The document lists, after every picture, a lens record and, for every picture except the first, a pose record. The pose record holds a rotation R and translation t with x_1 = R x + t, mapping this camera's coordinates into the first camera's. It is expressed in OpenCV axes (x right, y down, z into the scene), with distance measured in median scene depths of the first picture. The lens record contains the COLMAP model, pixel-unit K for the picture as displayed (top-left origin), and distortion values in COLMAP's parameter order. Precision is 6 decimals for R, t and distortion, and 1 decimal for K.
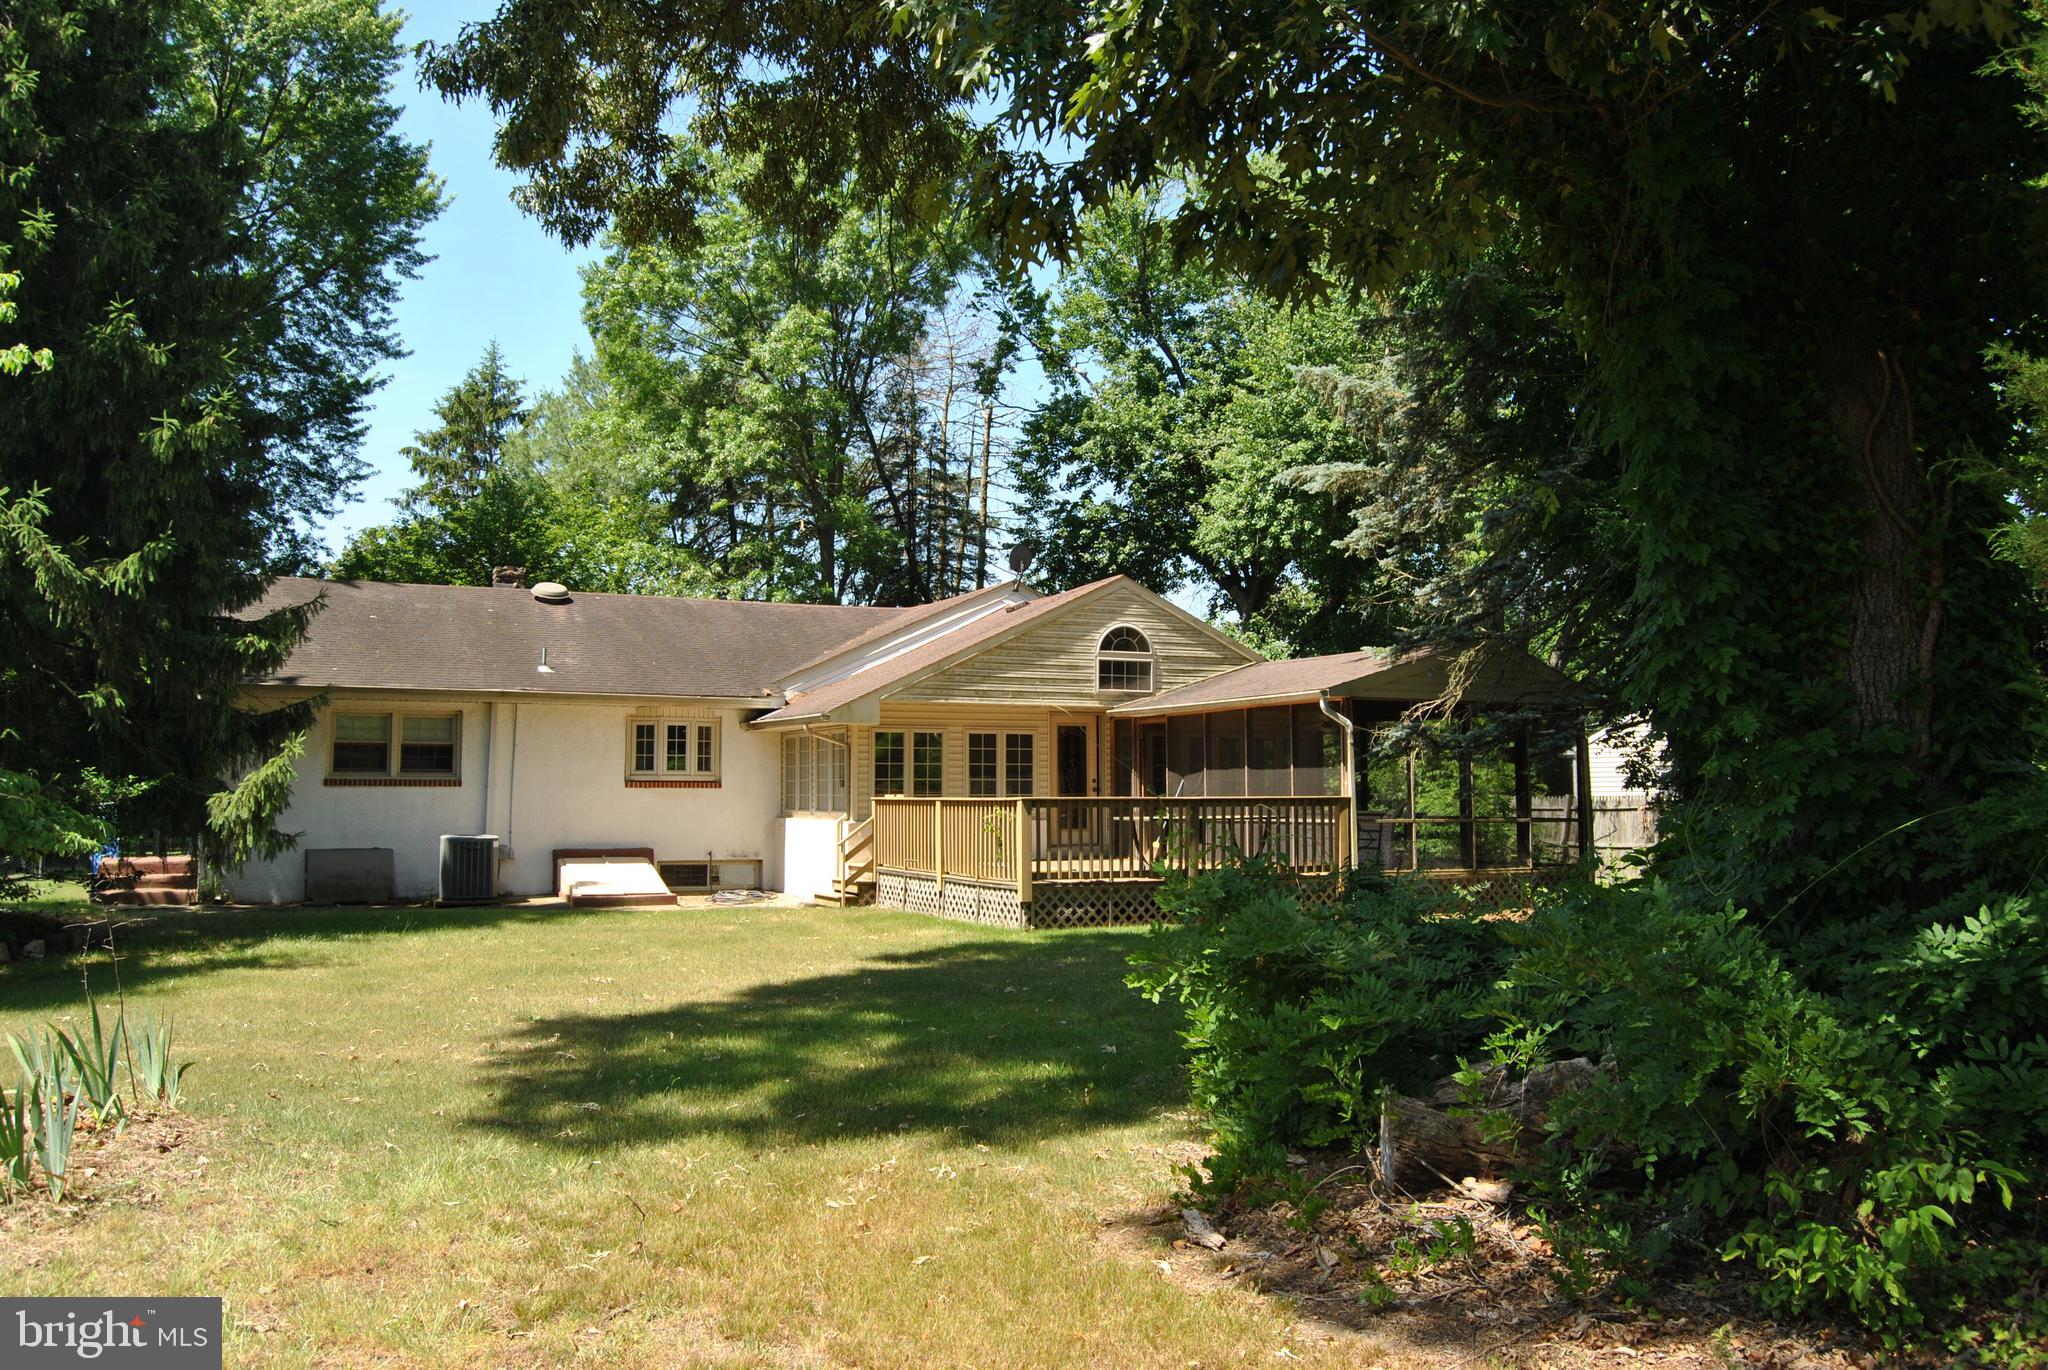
lens RADIAL K [[1616.9, 0, 1030.5], [0, 1616.9, 686.8], [0, 0, 1]] dist [-0.093151, 0.037376]
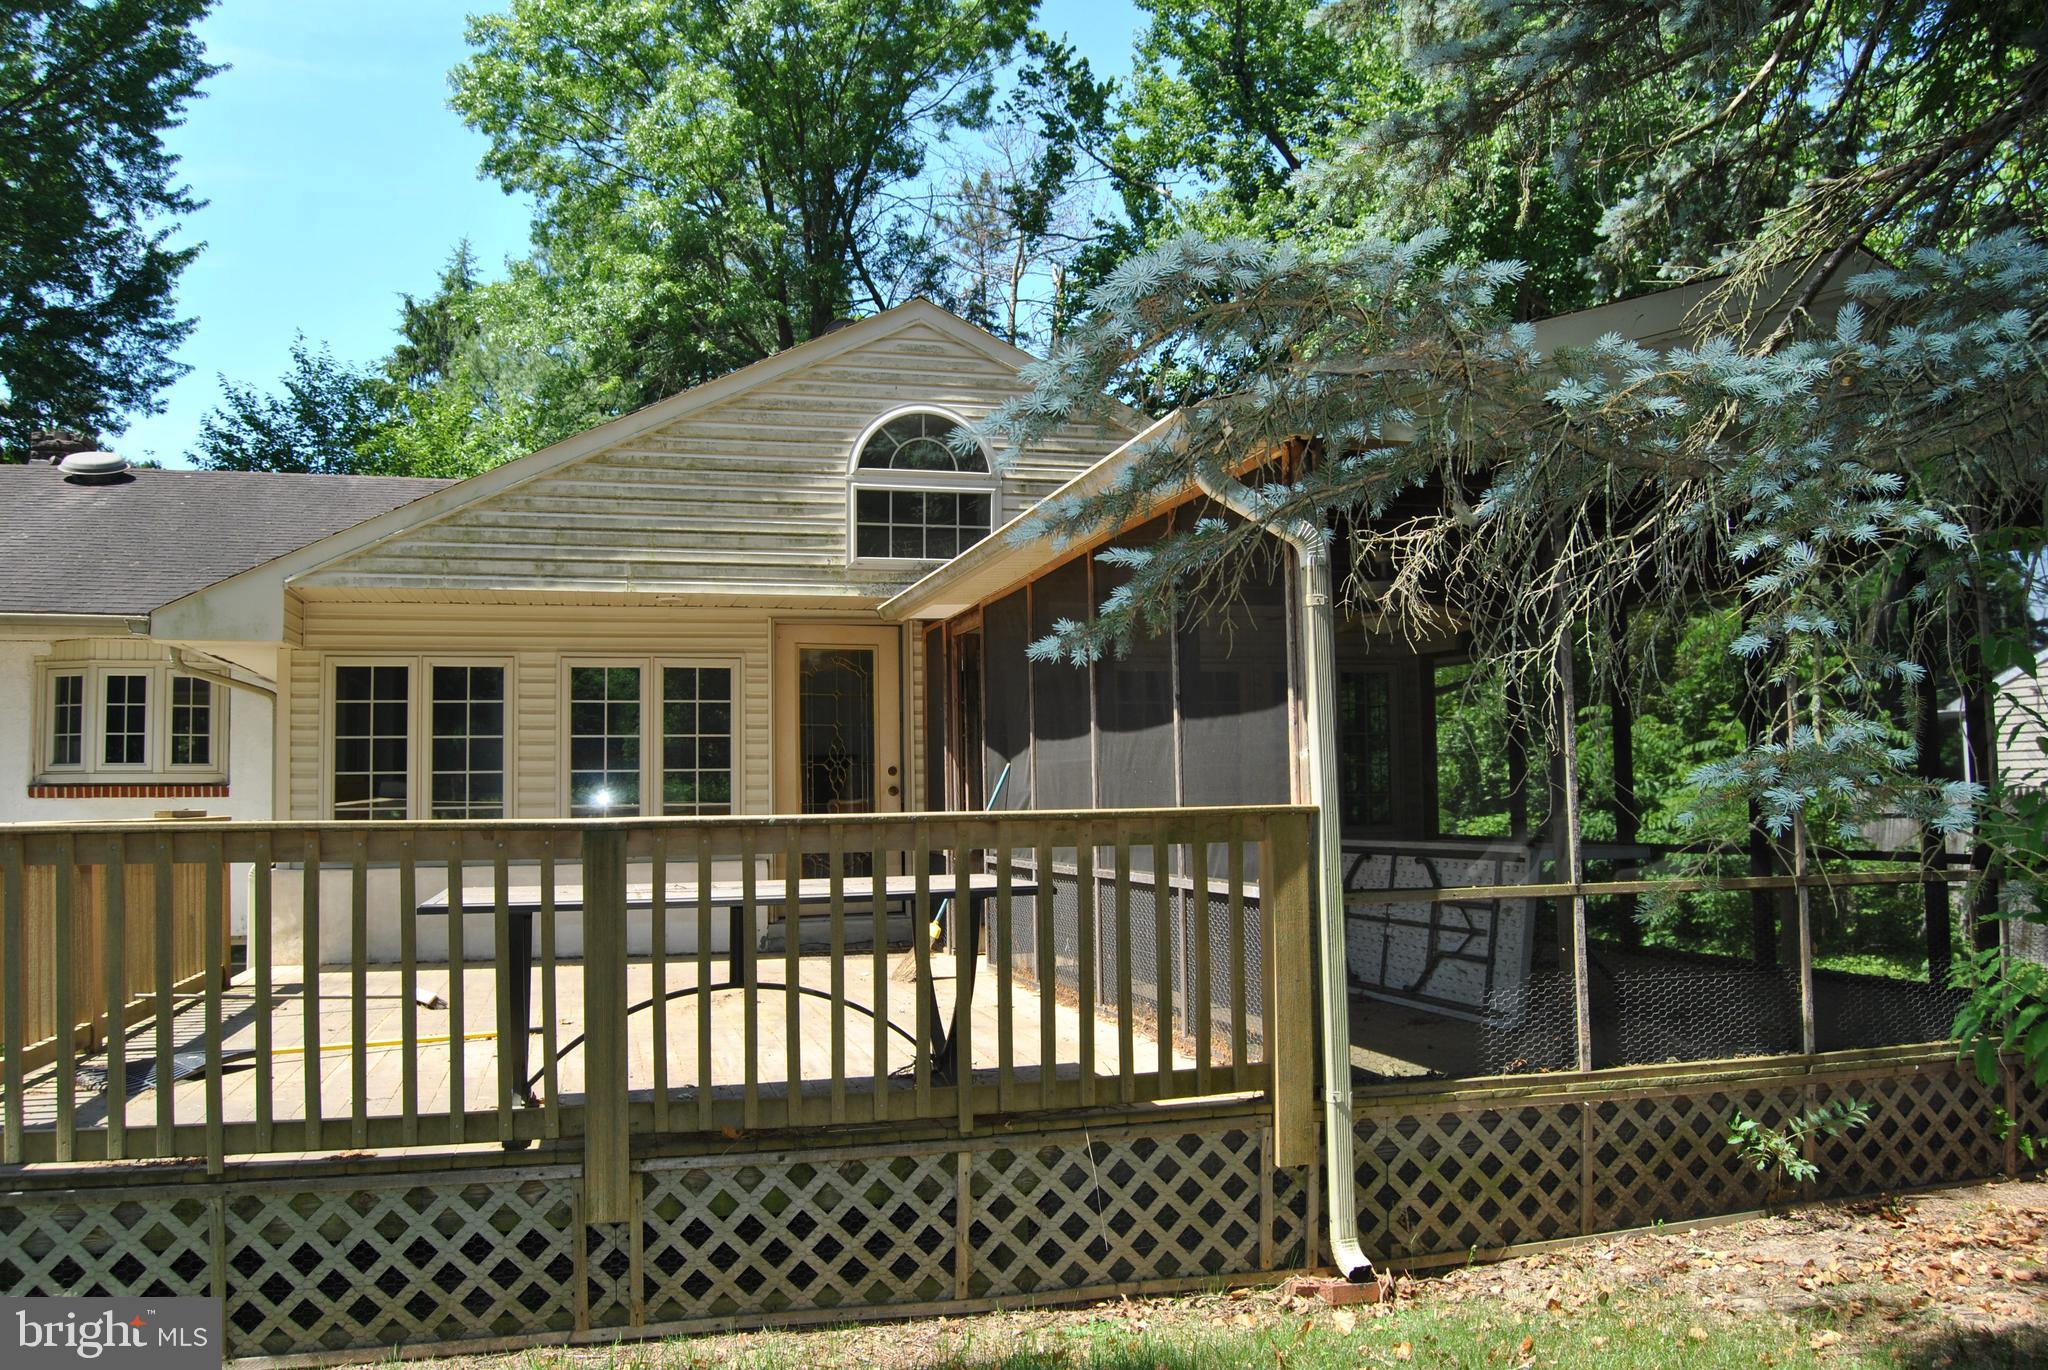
lens RADIAL K [[1616.9, 0, 1023.3], [0, 1616.9, 676.5], [0, 0, 1]] dist [-0.093151, 0.037376]
pose [[0.985623, -0.026340, -0.166896, 0.153380], [0.025179, 0.999642, -0.009070, 0.037363], [0.167075, 0.004738, 0.985933, 0.571184]]
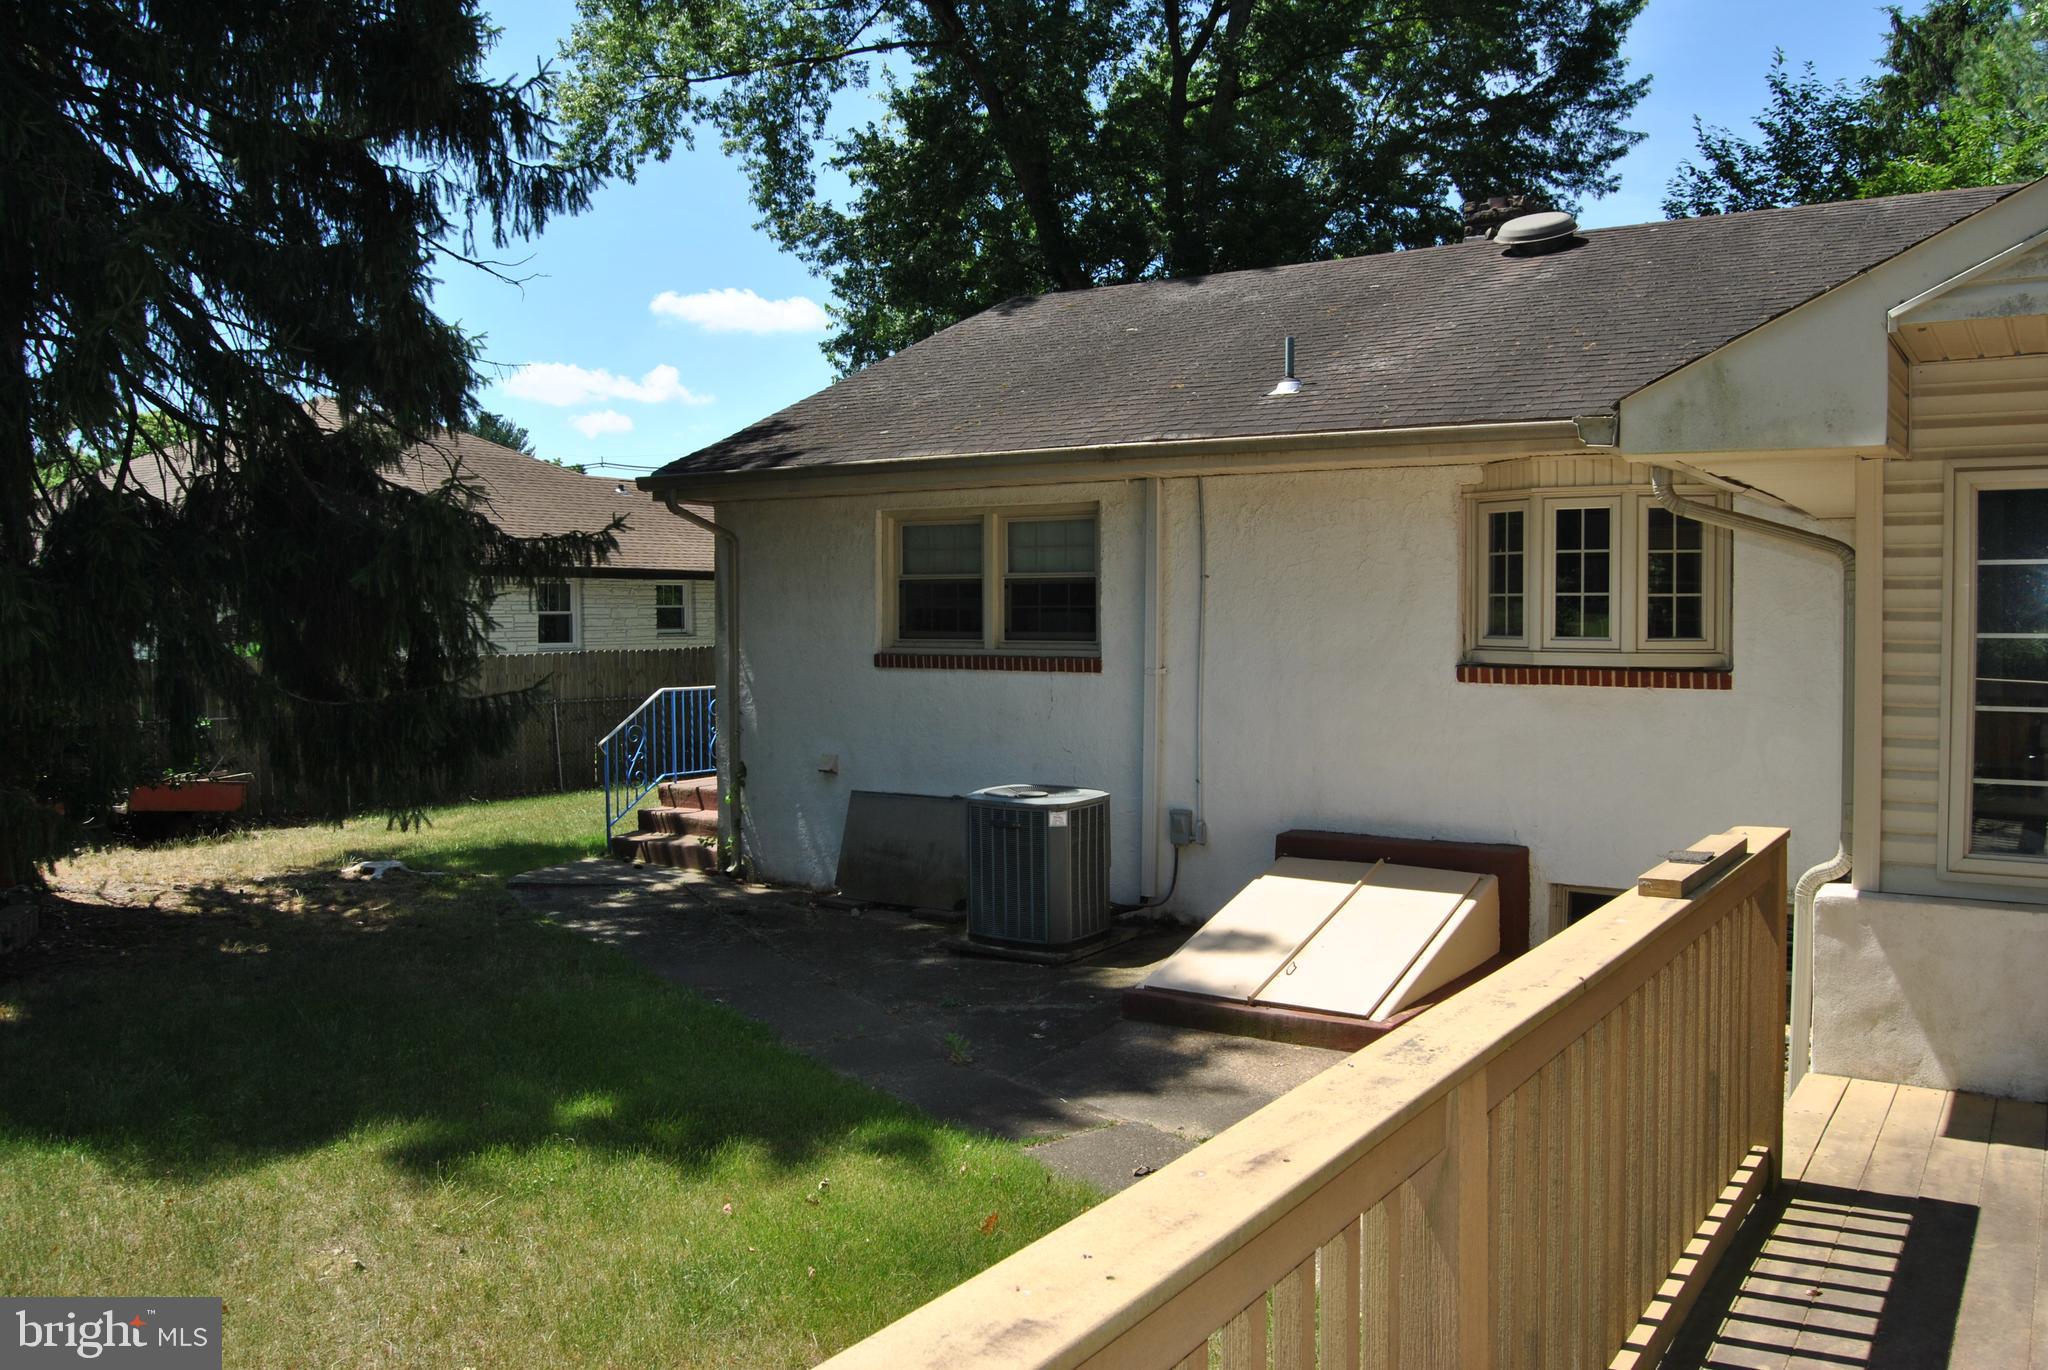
lens RADIAL K [[1616.9, 0, 1035.1], [0, 1616.9, 692.1], [0, 0, 1]] dist [-0.093151, 0.037376]
pose [[0.524340, 0.042159, -0.850465, 0.017129], [0.058180, 0.994666, 0.085178, 0.028041], [0.849519, -0.094142, 0.519090, 0.739788]]
